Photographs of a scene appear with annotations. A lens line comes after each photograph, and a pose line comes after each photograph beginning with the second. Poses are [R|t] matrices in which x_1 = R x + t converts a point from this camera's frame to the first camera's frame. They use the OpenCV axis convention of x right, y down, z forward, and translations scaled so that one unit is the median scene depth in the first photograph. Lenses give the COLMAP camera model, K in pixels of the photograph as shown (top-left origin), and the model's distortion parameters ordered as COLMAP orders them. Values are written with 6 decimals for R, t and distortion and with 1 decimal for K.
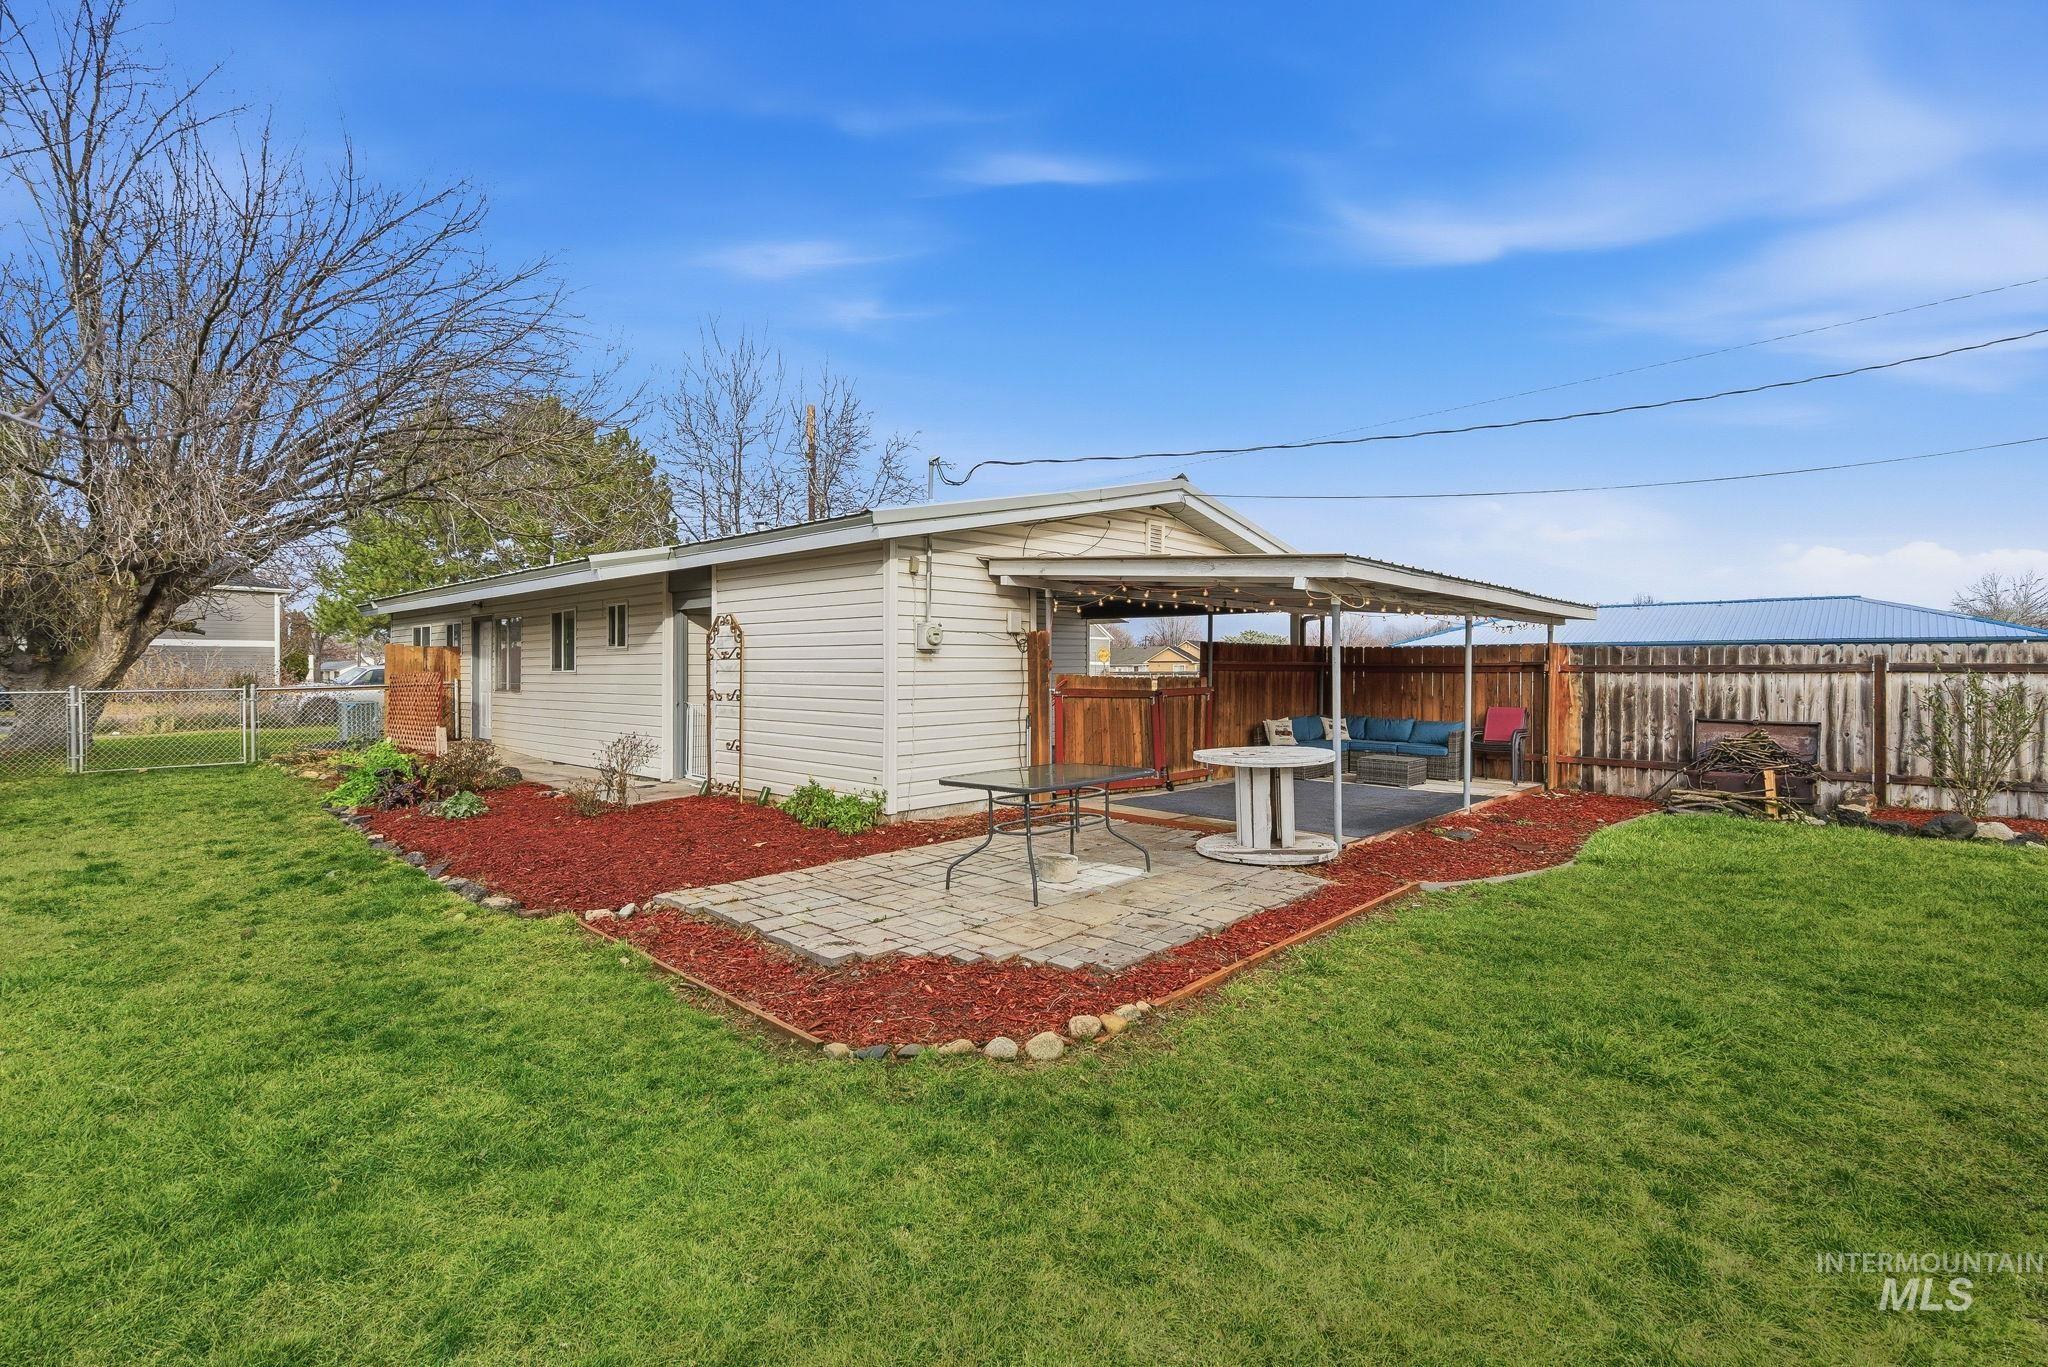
lens RADIAL K [[937.5, 0, 1028.0], [0, 937.5, 676.0], [0, 0, 1]] dist [0.011349, -0.003459]
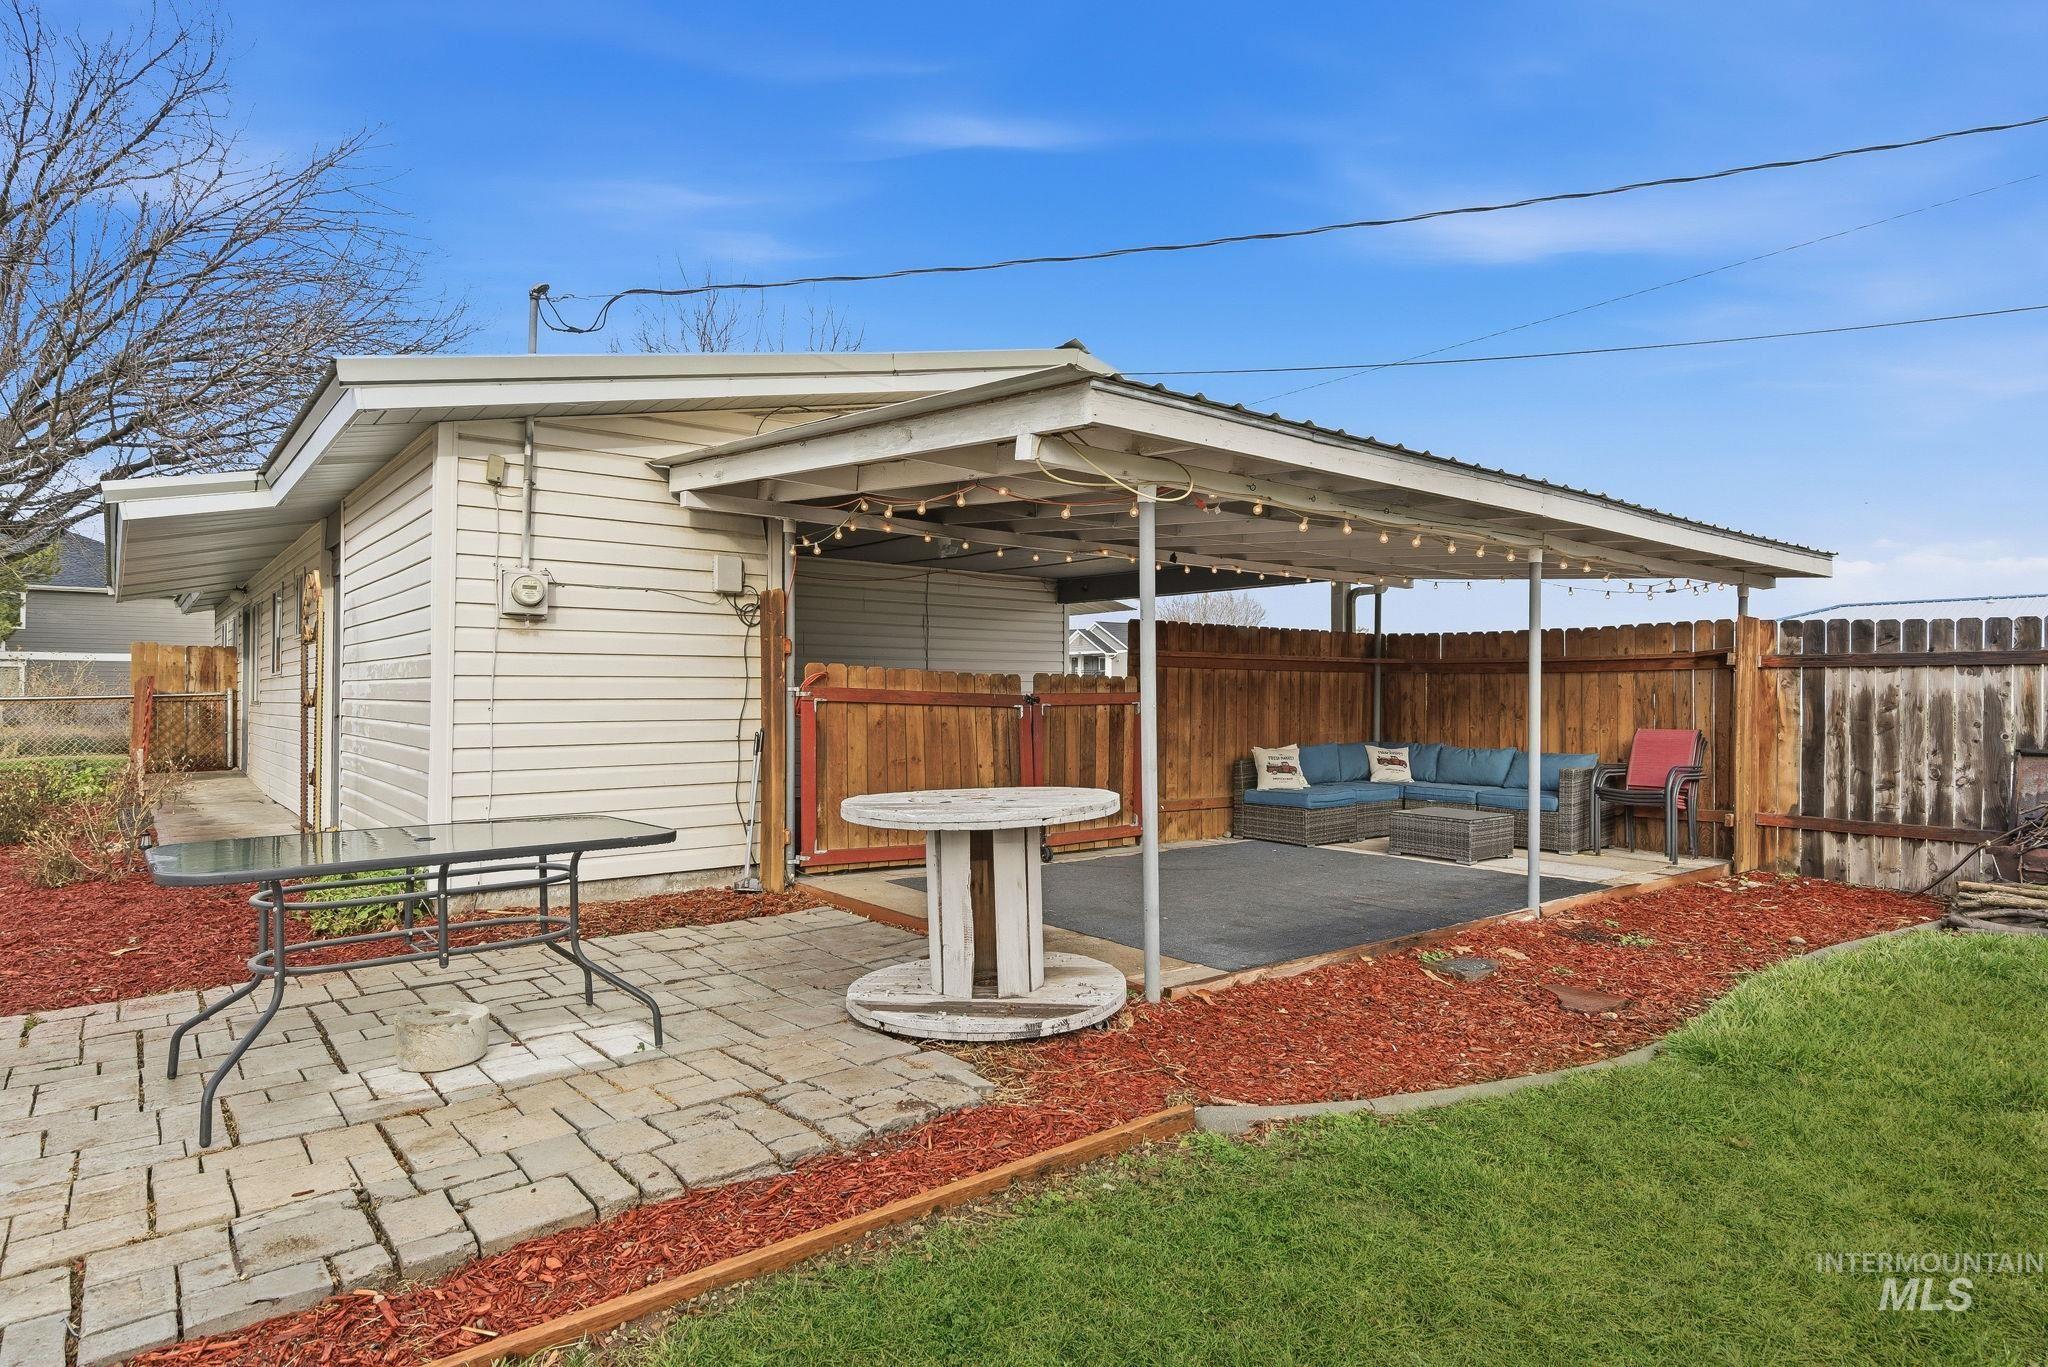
lens RADIAL K [[1136.5, 0, 1023.0], [0, 1136.5, 685.0], [0, 0, 1]] dist [0.012357, -0.000073]
pose [[0.990680, 0.000495, -0.136206, 0.226874], [-0.002806, 0.999855, -0.016774, 0.020343], [0.136178, 0.017000, 0.990538, 0.261402]]
